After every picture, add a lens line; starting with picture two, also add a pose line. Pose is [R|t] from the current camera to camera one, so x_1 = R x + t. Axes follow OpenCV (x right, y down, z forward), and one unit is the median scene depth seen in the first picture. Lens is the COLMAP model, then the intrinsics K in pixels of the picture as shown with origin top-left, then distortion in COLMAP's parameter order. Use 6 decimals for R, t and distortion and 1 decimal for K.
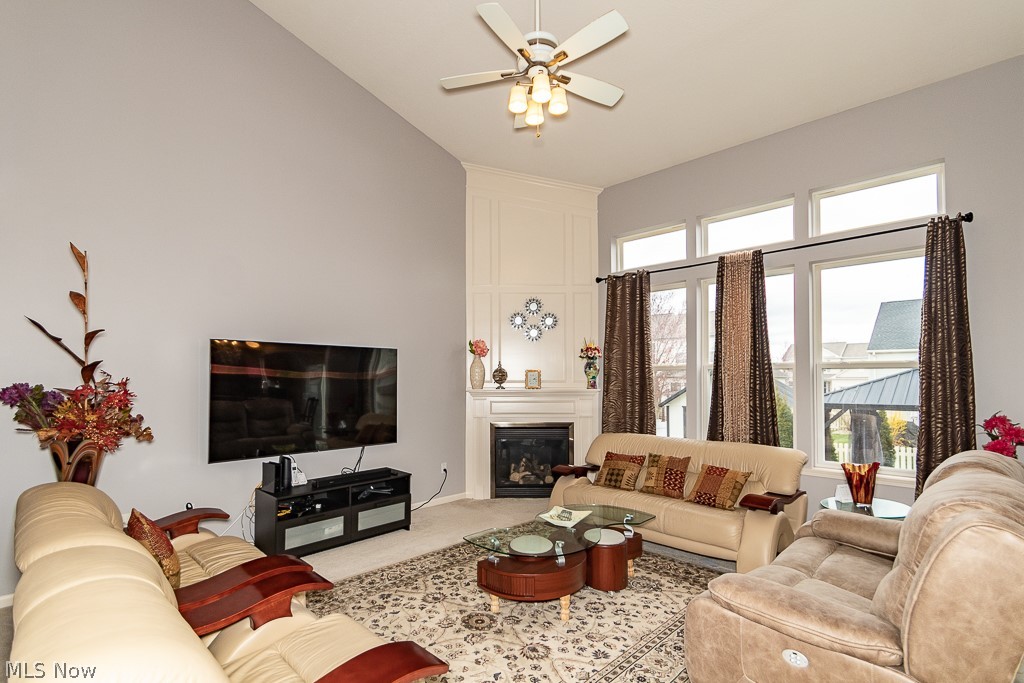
lens RADIAL K [[475.7, 0, 511.6], [0, 475.7, 370.3], [0, 0, 1]] dist [0.000528, 0.000269]
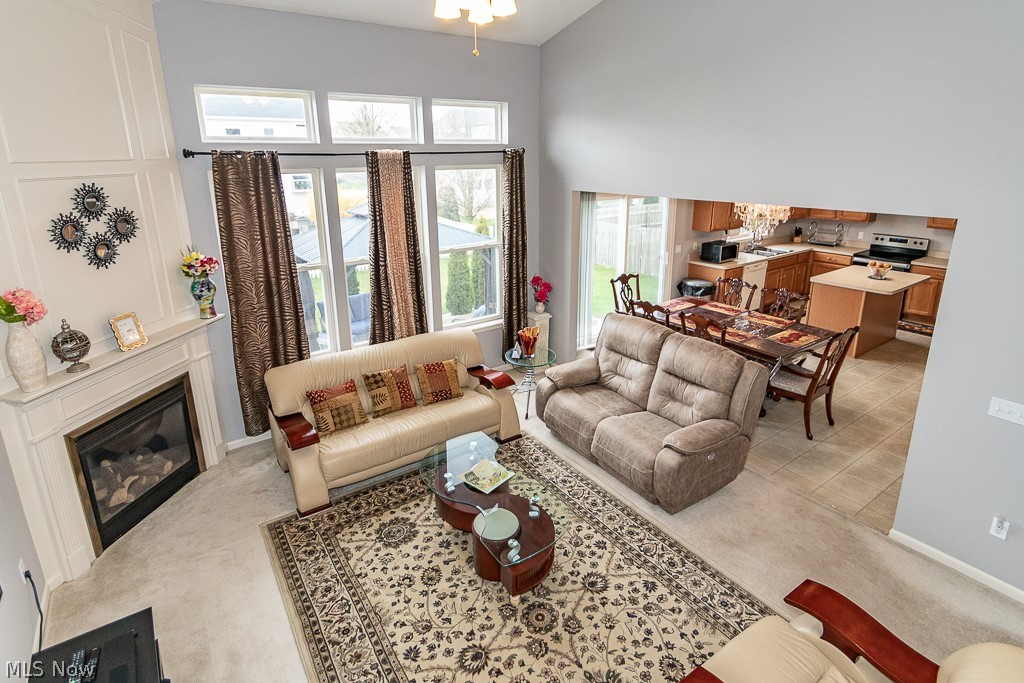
lens RADIAL K [[513.3, 0, 496.8], [0, 513.3, 292.5], [0, 0, 1]] dist [-0.002677, -0.000240]
pose [[0.210489, -0.257265, 0.943138, -0.544125], [-0.000322, 0.964734, 0.263228, -0.238193], [-0.977596, -0.055710, 0.202983, 0.541333]]
